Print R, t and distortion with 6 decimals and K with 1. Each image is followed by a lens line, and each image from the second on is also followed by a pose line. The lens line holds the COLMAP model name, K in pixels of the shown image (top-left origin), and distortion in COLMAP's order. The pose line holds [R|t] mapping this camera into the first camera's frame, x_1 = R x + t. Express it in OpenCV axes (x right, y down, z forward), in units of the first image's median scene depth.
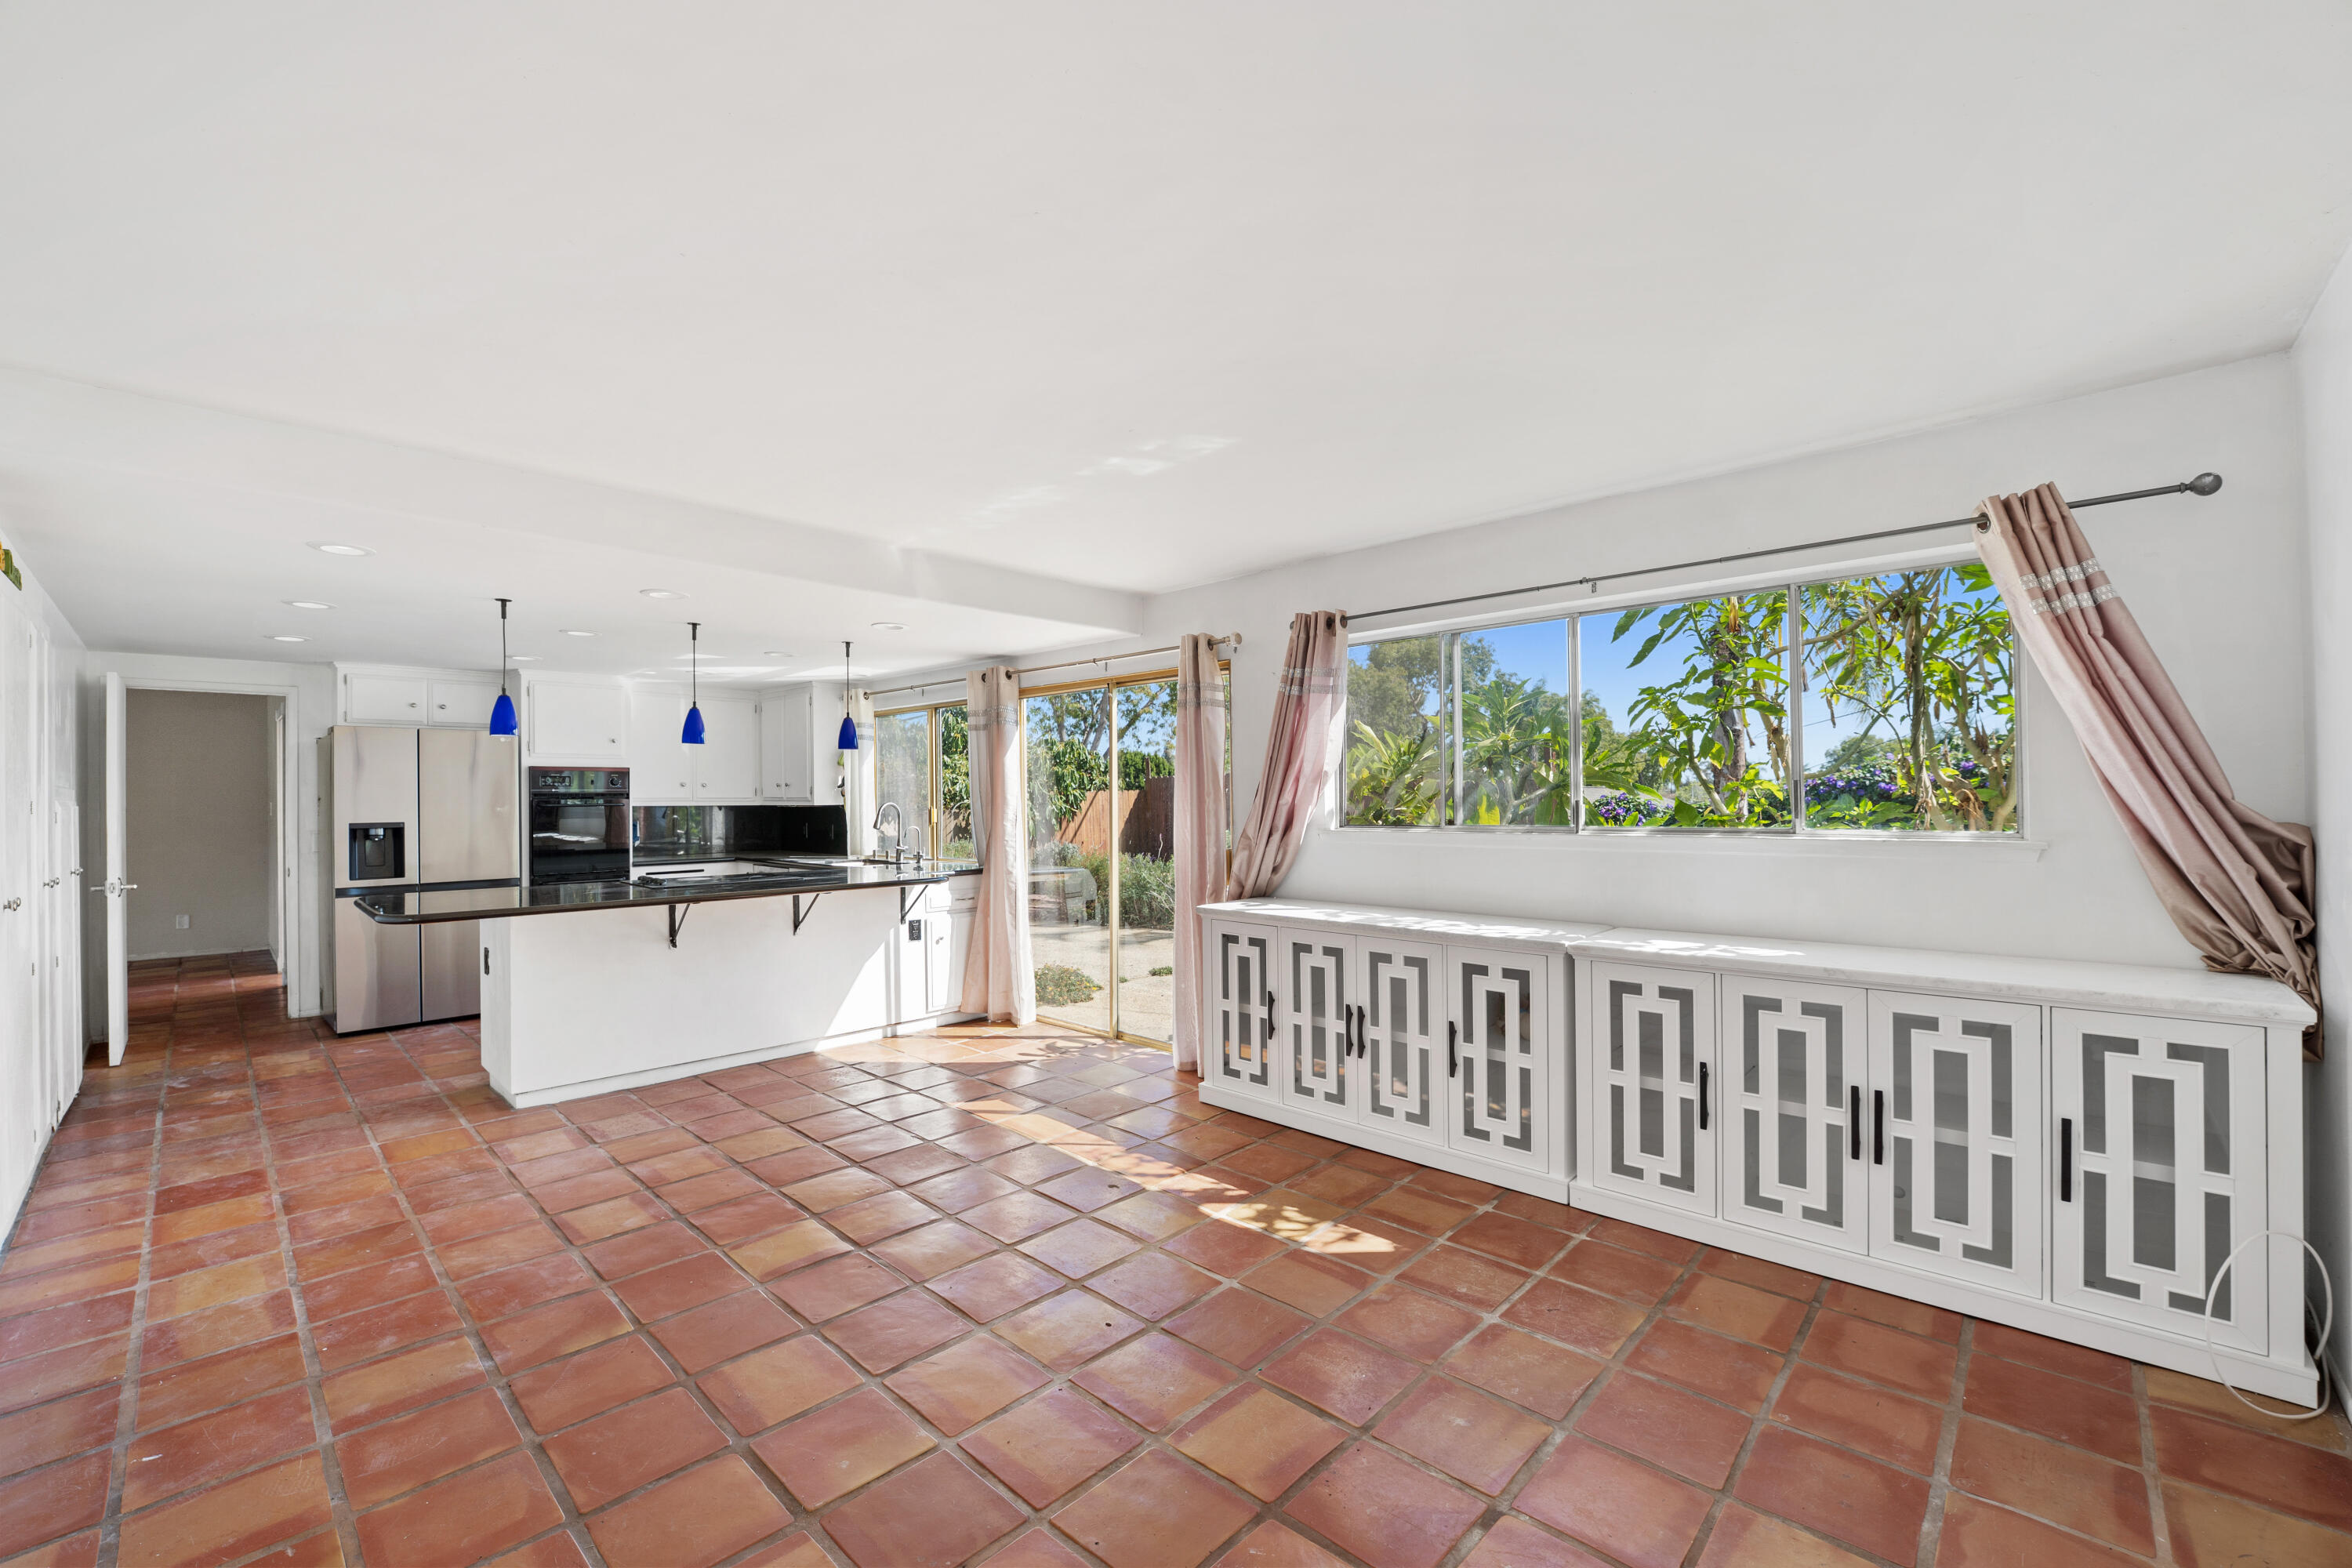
lens RADIAL K [[969.4, 0, 1169.1], [0, 969.4, 787.6], [0, 0, 1]] dist [-0.031086, 0.002817]
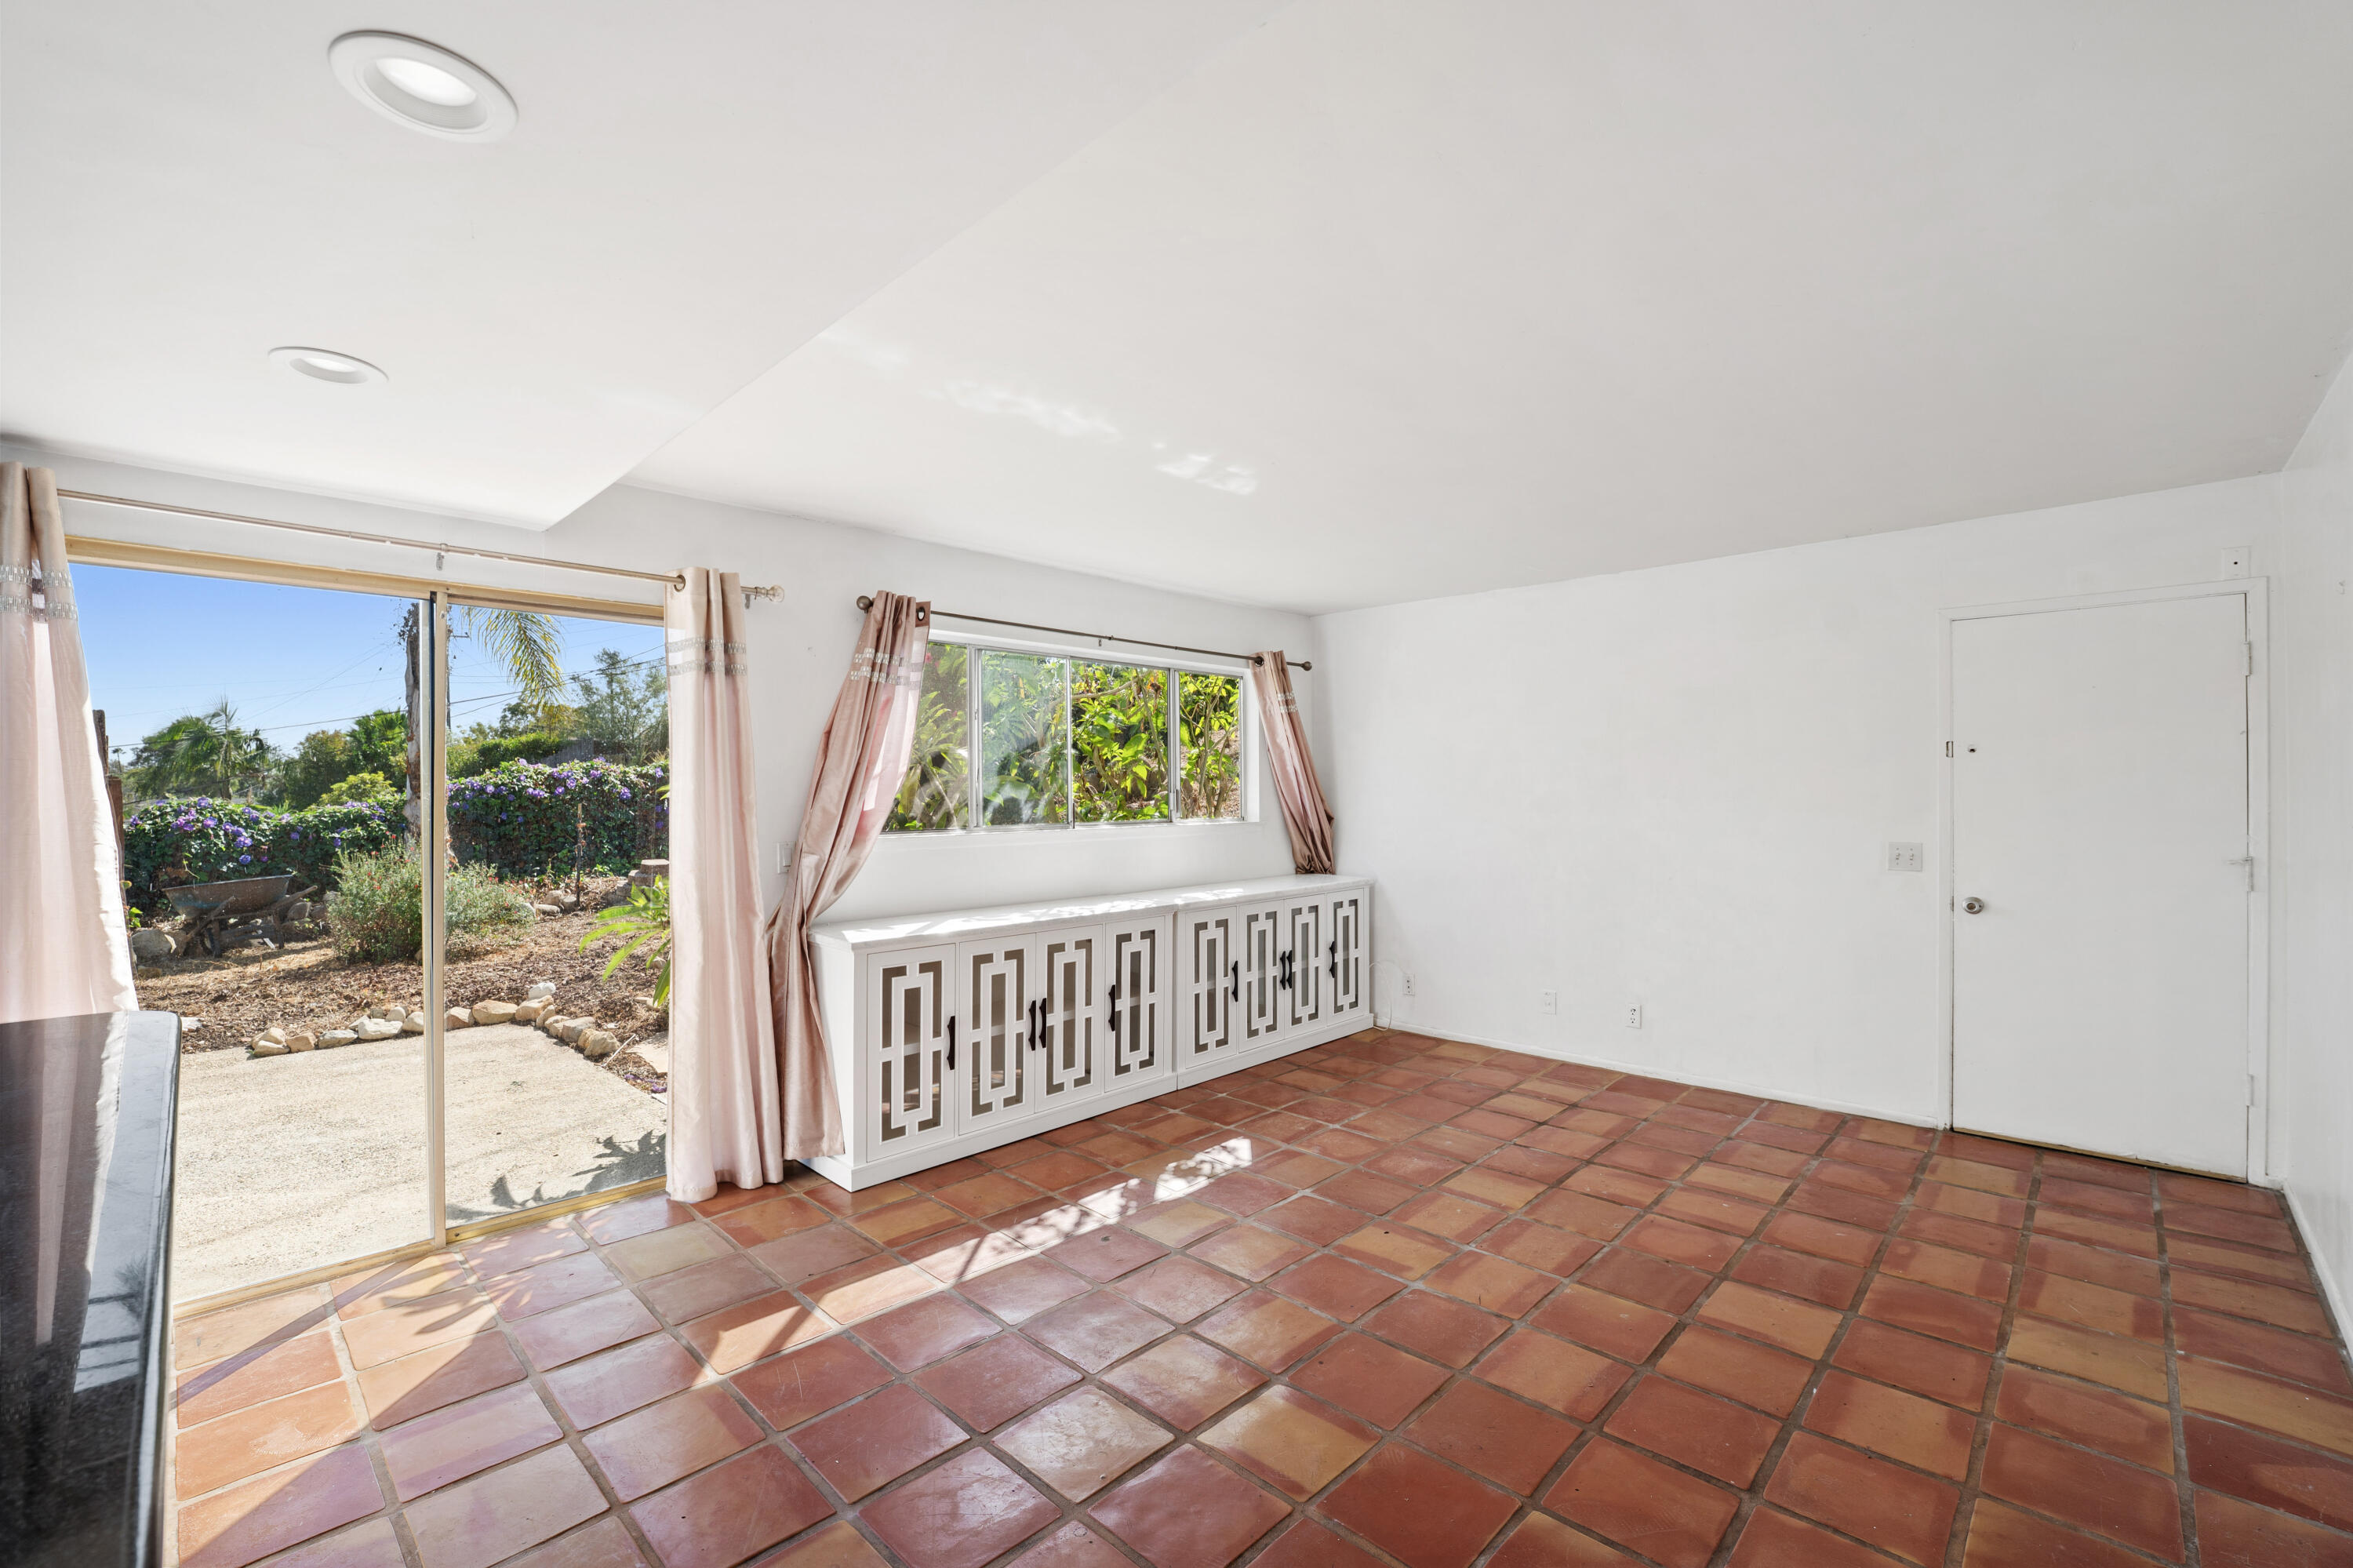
lens RADIAL K [[1015.3, 0, 1174.6], [0, 1015.3, 776.3], [0, 0, 1]] dist [-0.024032, 0.002680]
pose [[-0.013915, 0.024436, 0.999605, -0.724003], [-0.004669, 0.999689, -0.024504, 0.008584], [-0.999892, -0.005008, -0.013797, 0.692123]]
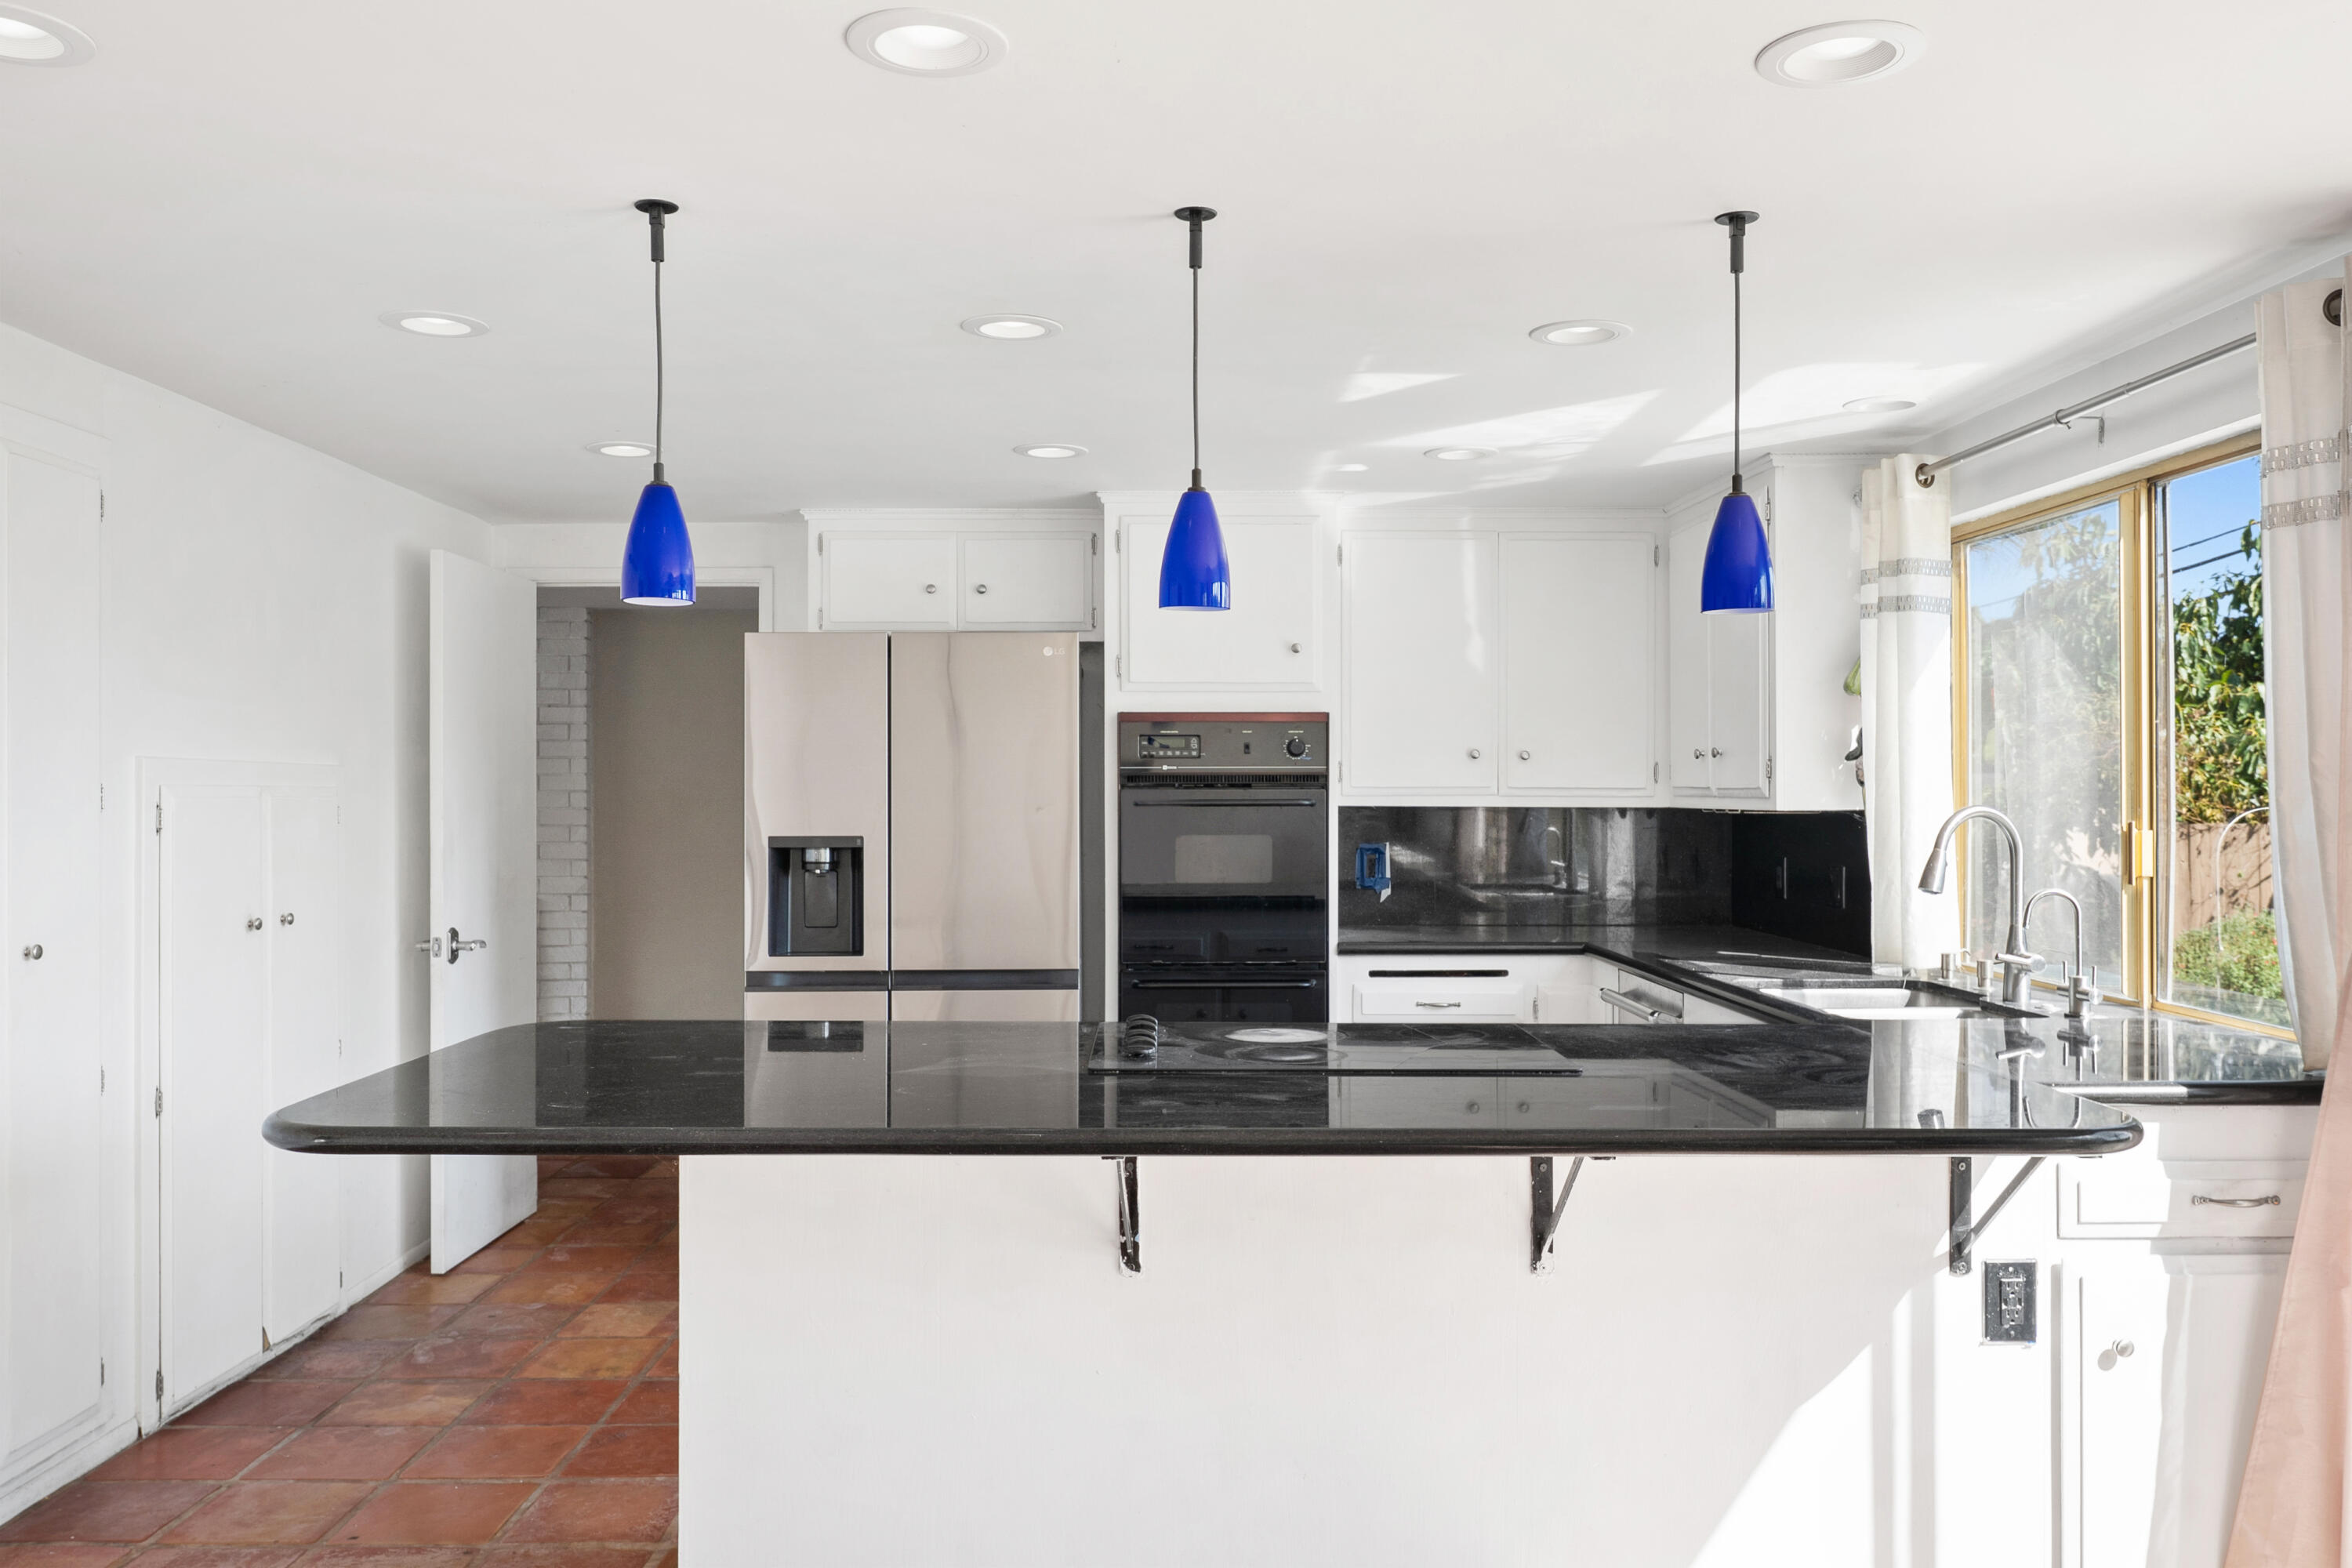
lens RADIAL K [[1761.6, 0, 1199.5], [0, 1761.6, 792.5], [0, 0, 1]] dist [-0.006907, -0.006593]
pose [[0.704129, 0.007807, -0.710029, -0.098478], [-0.000139, 0.999941, 0.010857, 0.006899], [0.710072, -0.007546, 0.704089, 0.616907]]
